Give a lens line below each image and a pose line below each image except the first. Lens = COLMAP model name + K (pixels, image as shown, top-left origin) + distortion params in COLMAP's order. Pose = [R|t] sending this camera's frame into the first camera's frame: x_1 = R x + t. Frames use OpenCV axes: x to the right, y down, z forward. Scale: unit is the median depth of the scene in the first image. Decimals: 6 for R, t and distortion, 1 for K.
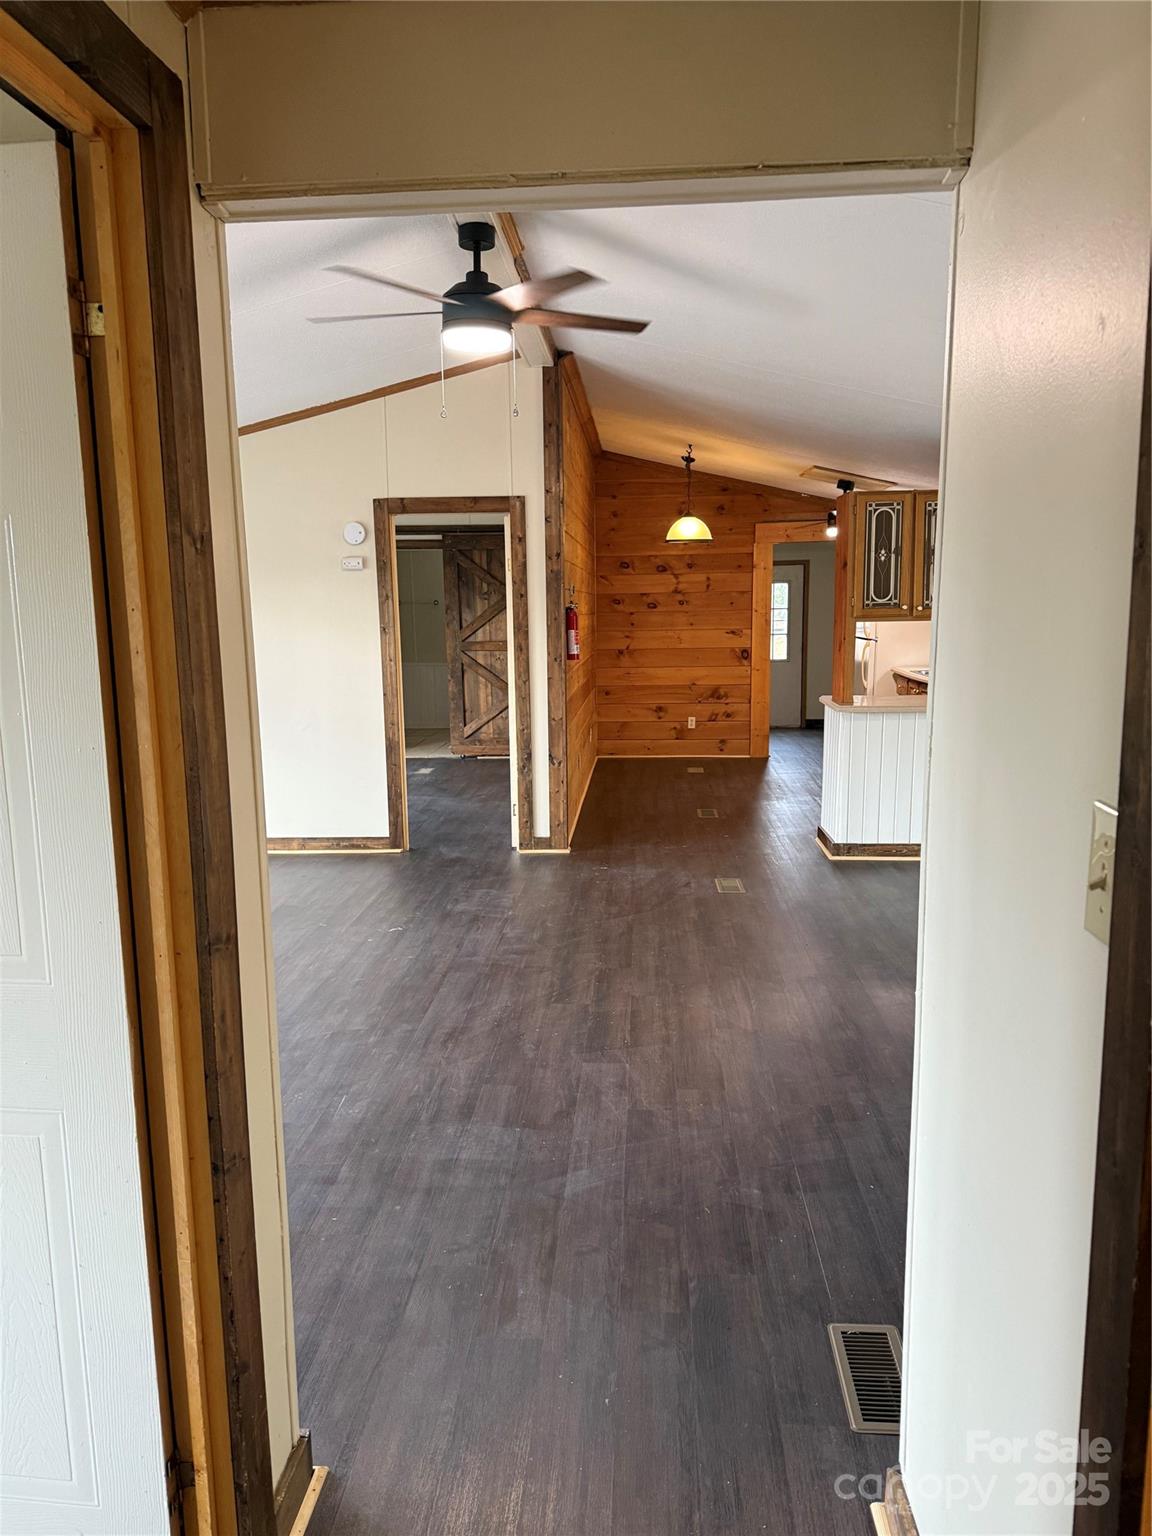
lens RADIAL K [[1078.5, 0, 568.9], [0, 1078.5, 770.5], [0, 0, 1]] dist [0.067987, -0.080838]
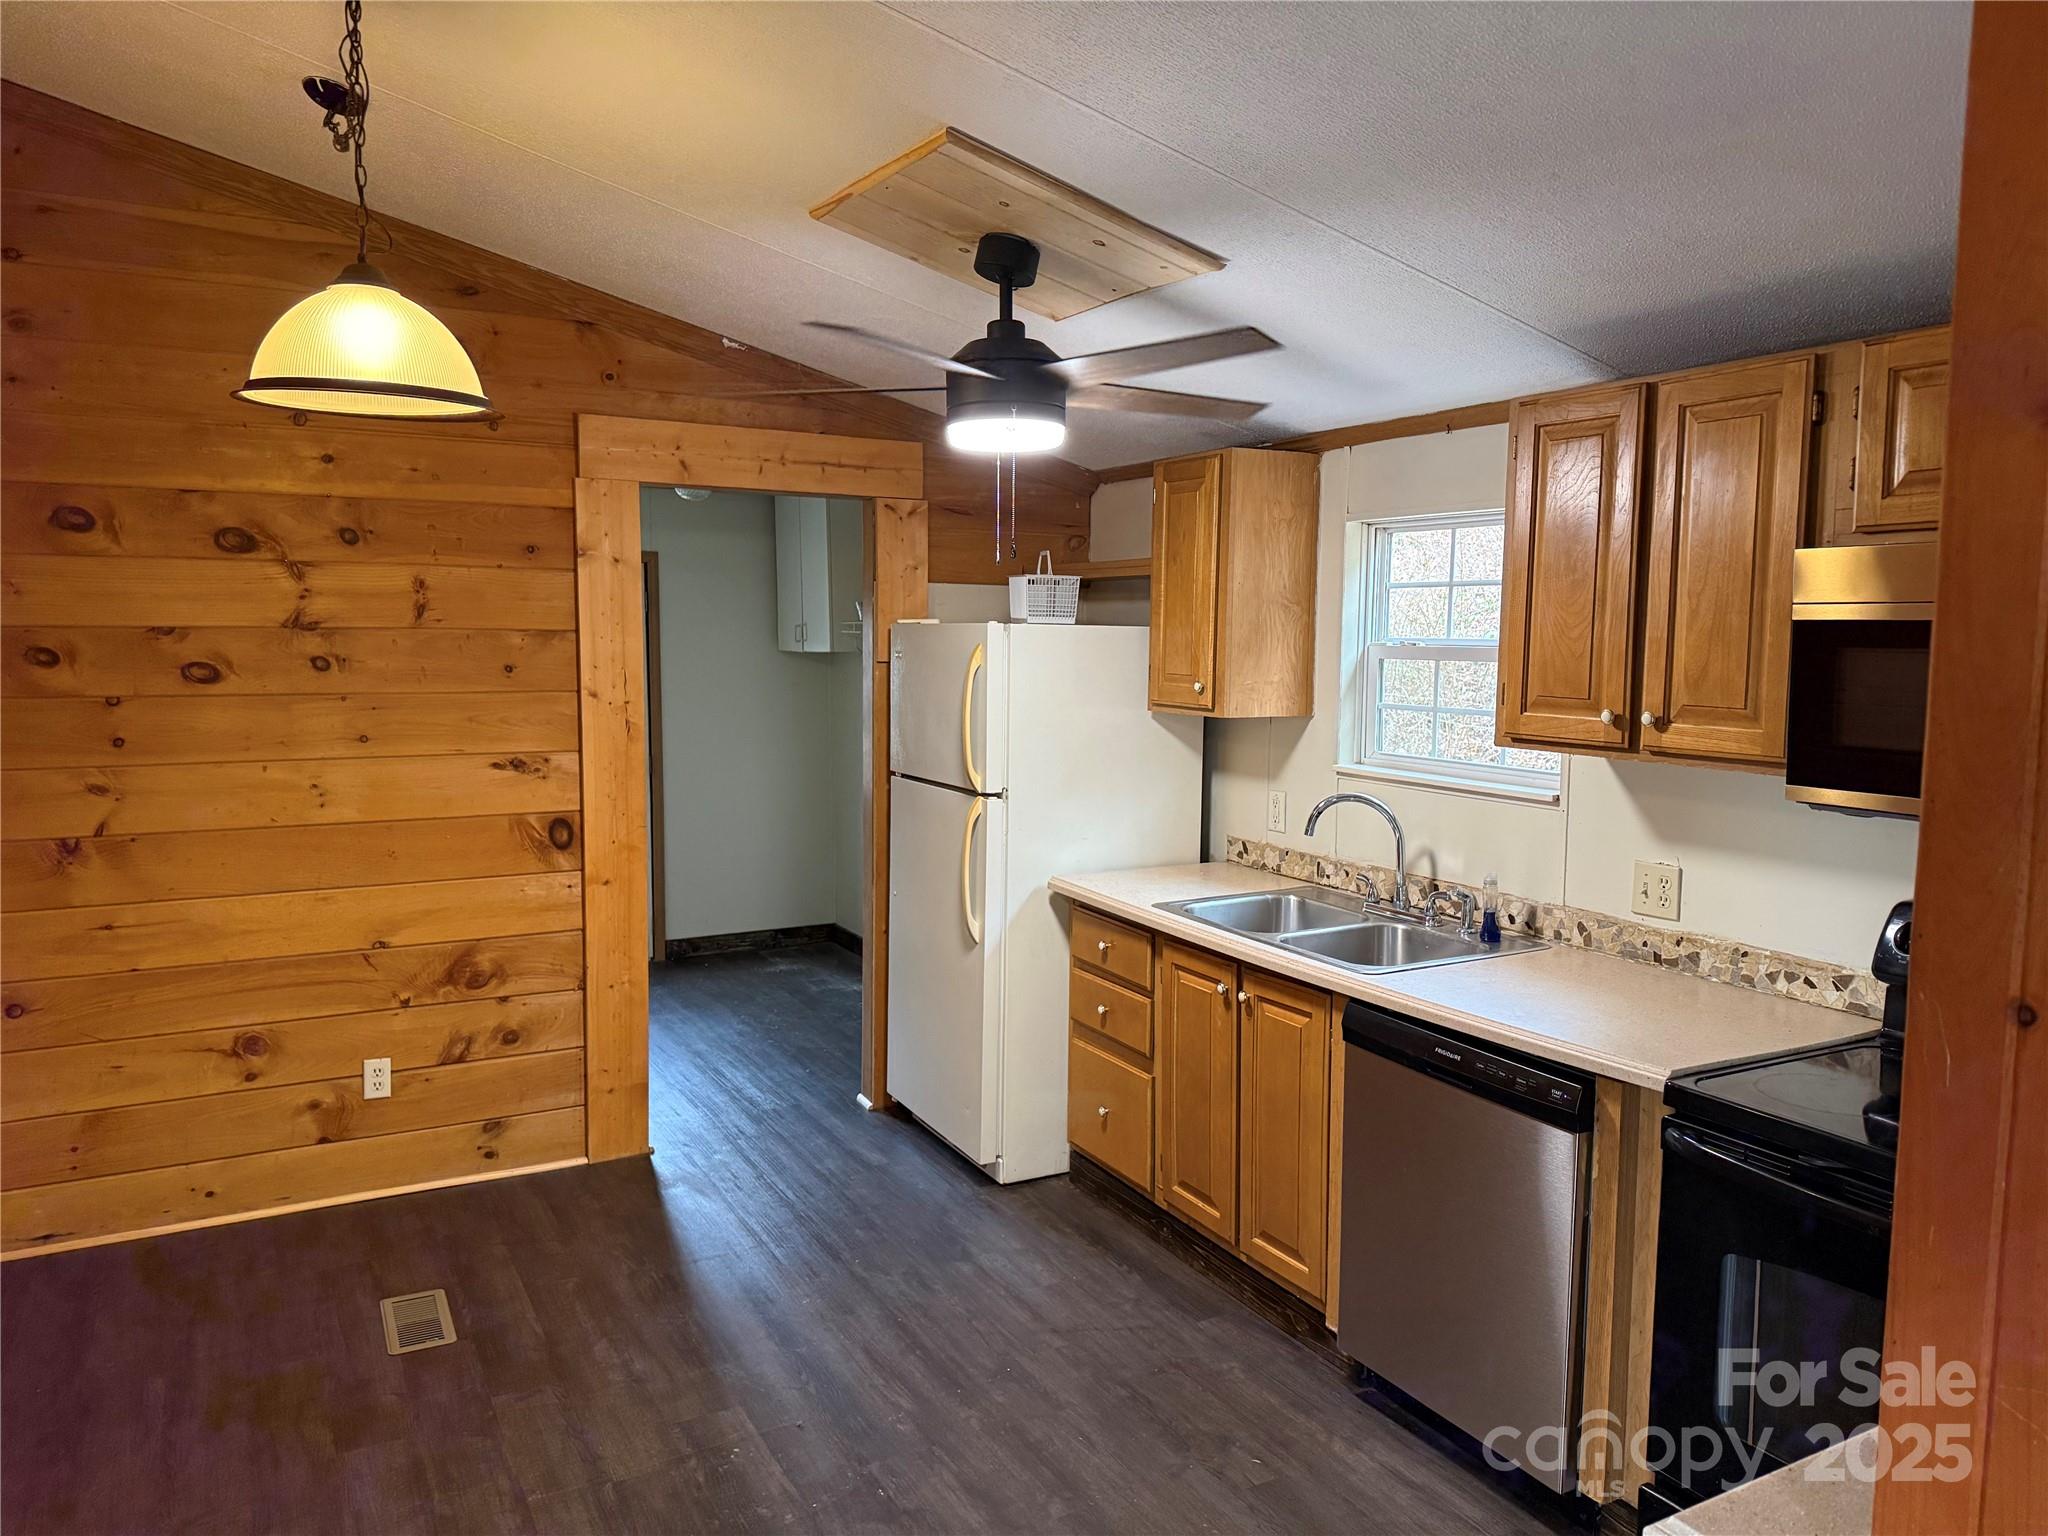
lens RADIAL K [[1438.0, 0, 1024.3], [0, 1438.0, 772.9], [0, 0, 1]] dist [0.067987, -0.080838]
pose [[0.841874, -0.028303, 0.538932, 0.086114], [0.059266, 0.997433, -0.040197, -0.163350], [-0.536411, 0.065781, 0.841390, 0.946445]]
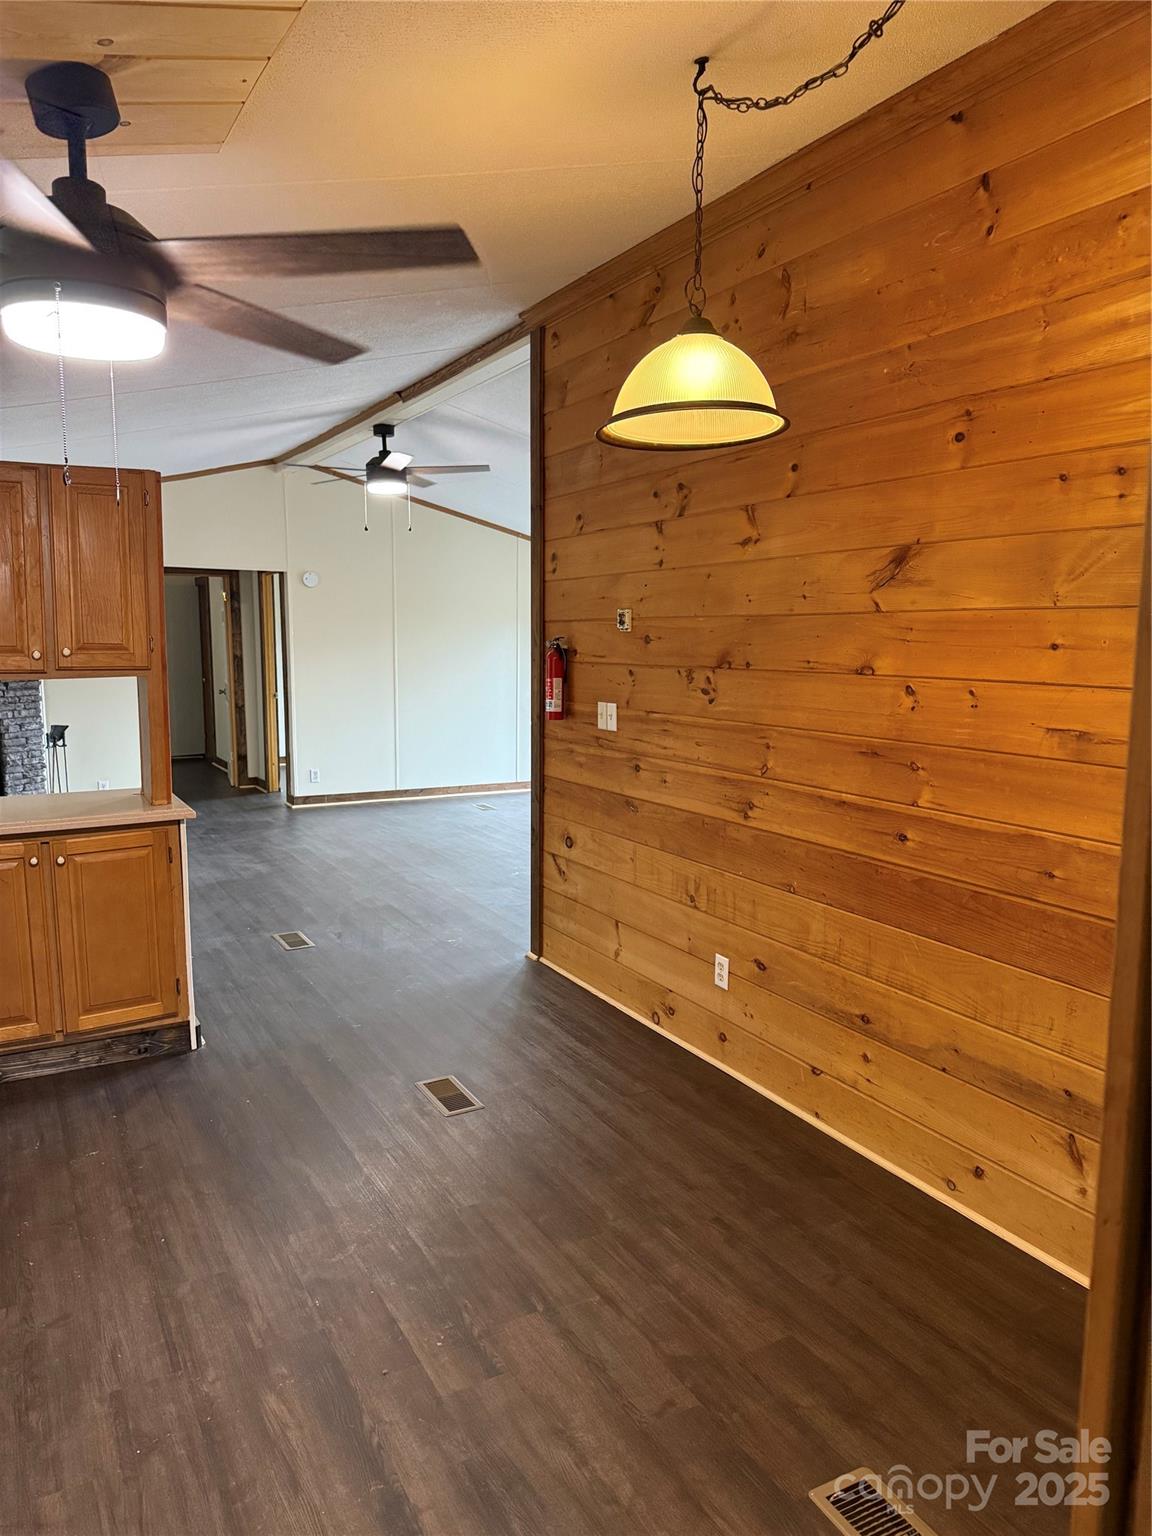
lens RADIAL K [[1078.5, 0, 571.1], [0, 1078.5, 770.6], [0, 0, 1]] dist [0.067987, -0.080838]
pose [[-0.842594, 0.086139, -0.531616, 0.386409], [-0.068530, 0.961952, 0.264484, -0.267100], [0.534172, 0.259284, -0.804632, 1.648167]]
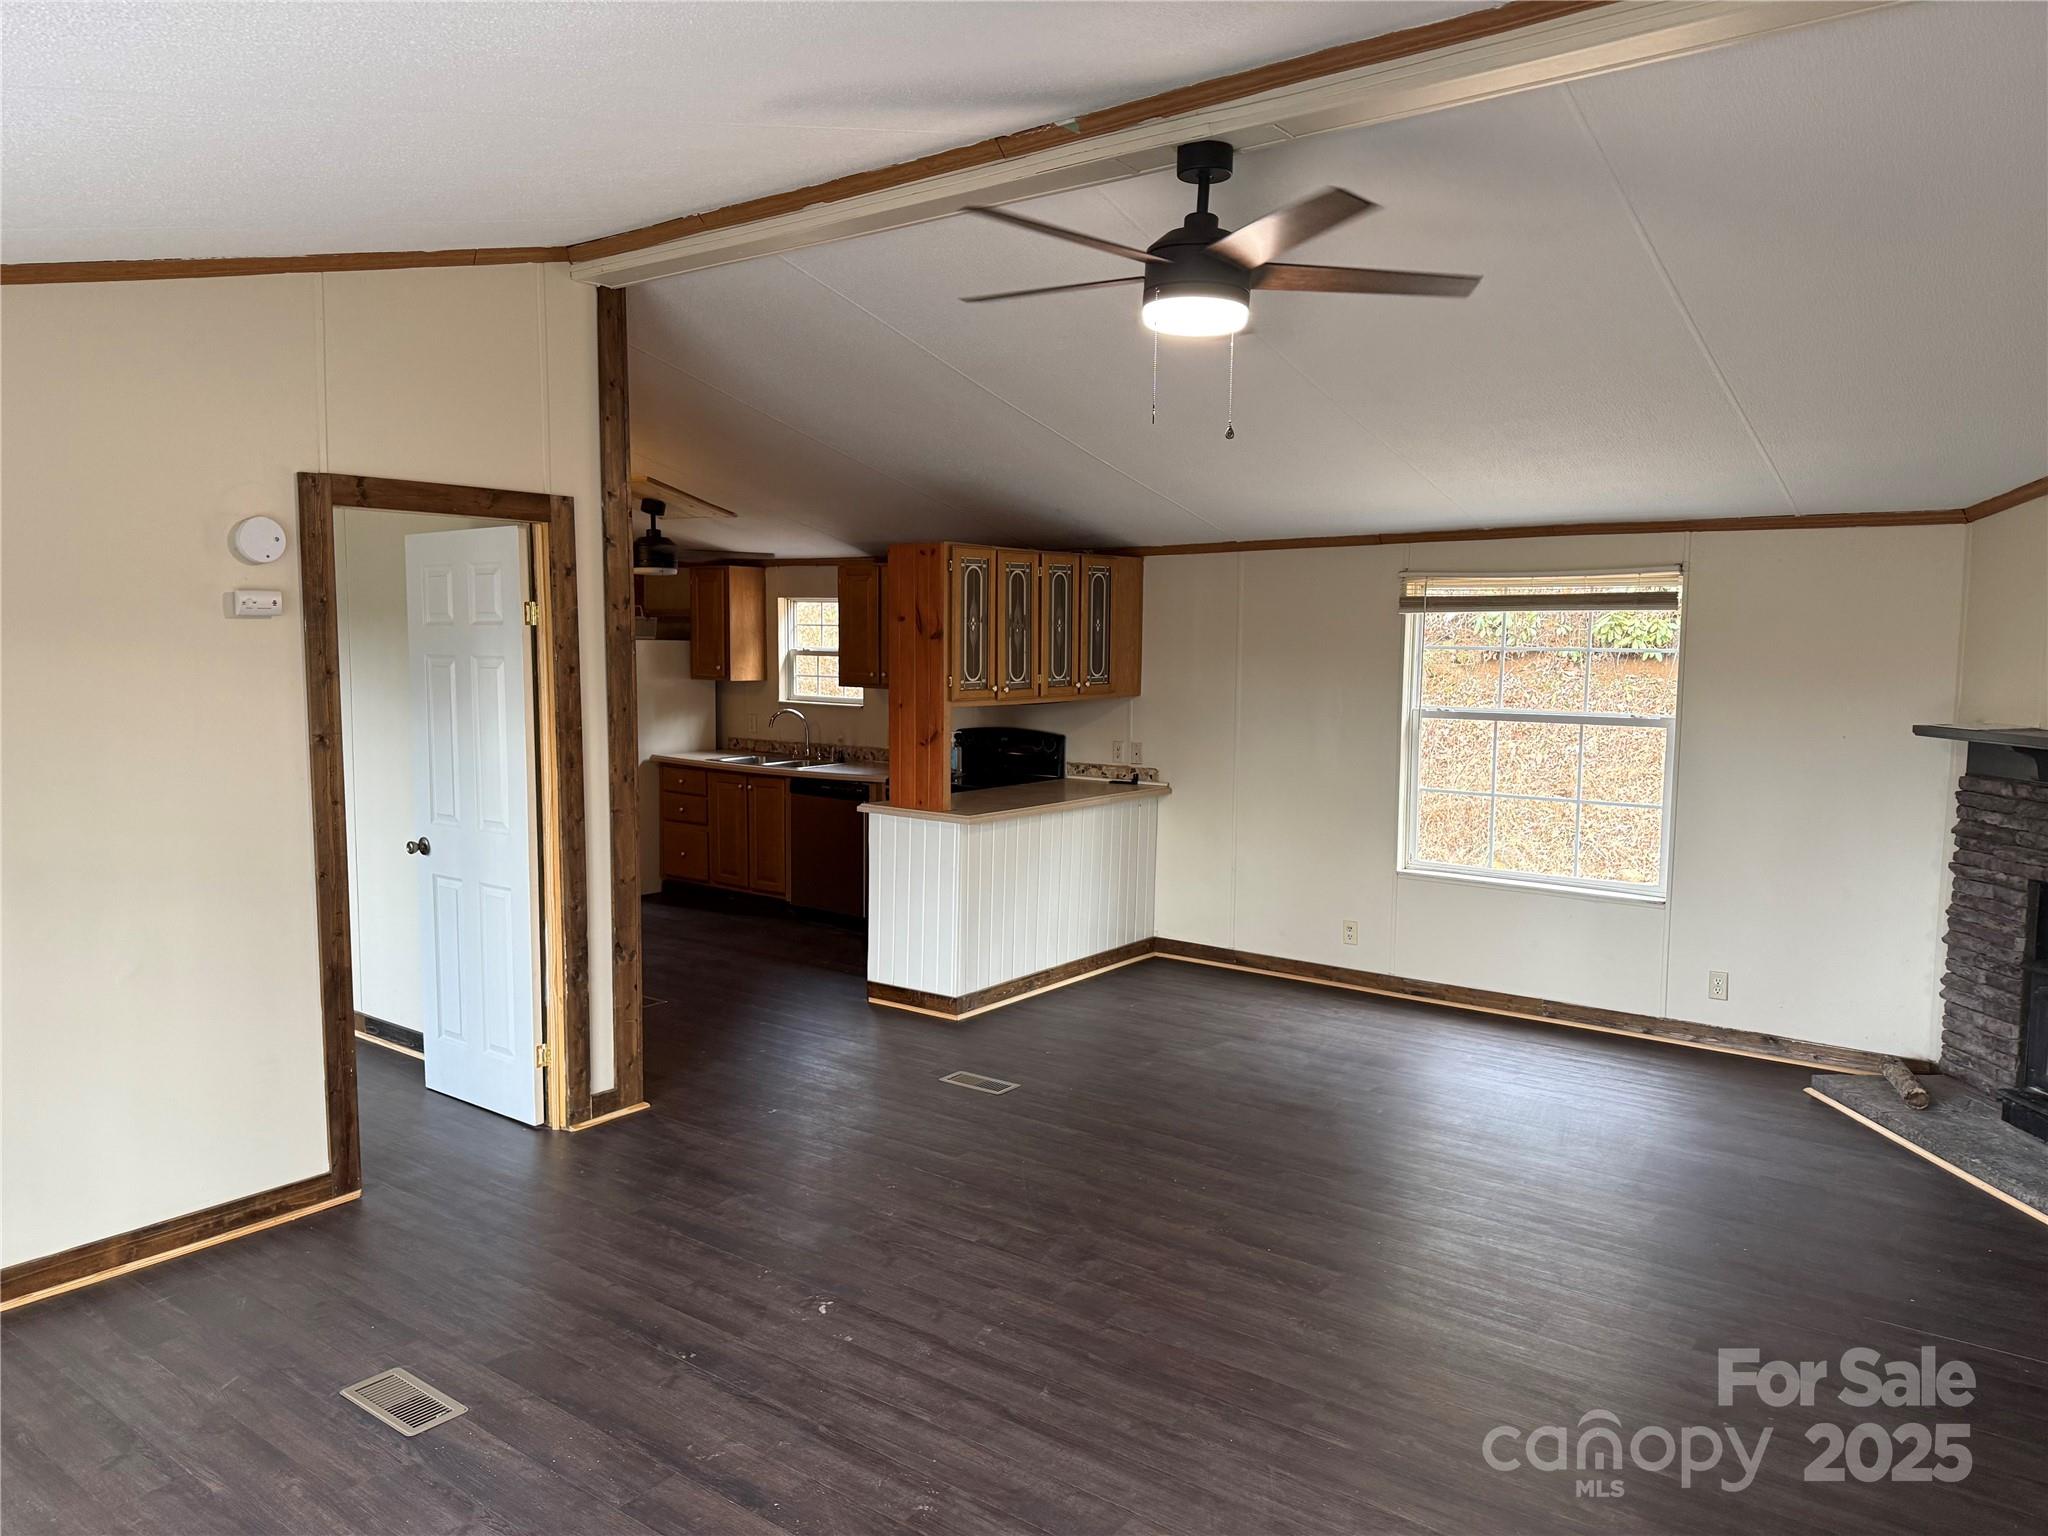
lens RADIAL K [[1438.0, 0, 1020.3], [0, 1438.0, 745.5], [0, 0, 1]] dist [0.067987, -0.080838]
pose [[0.553717, -0.044484, 0.831516, -0.545017], [0.111624, 0.993525, -0.021181, -0.080506], [-0.825190, 0.104545, 0.555097, 0.388816]]
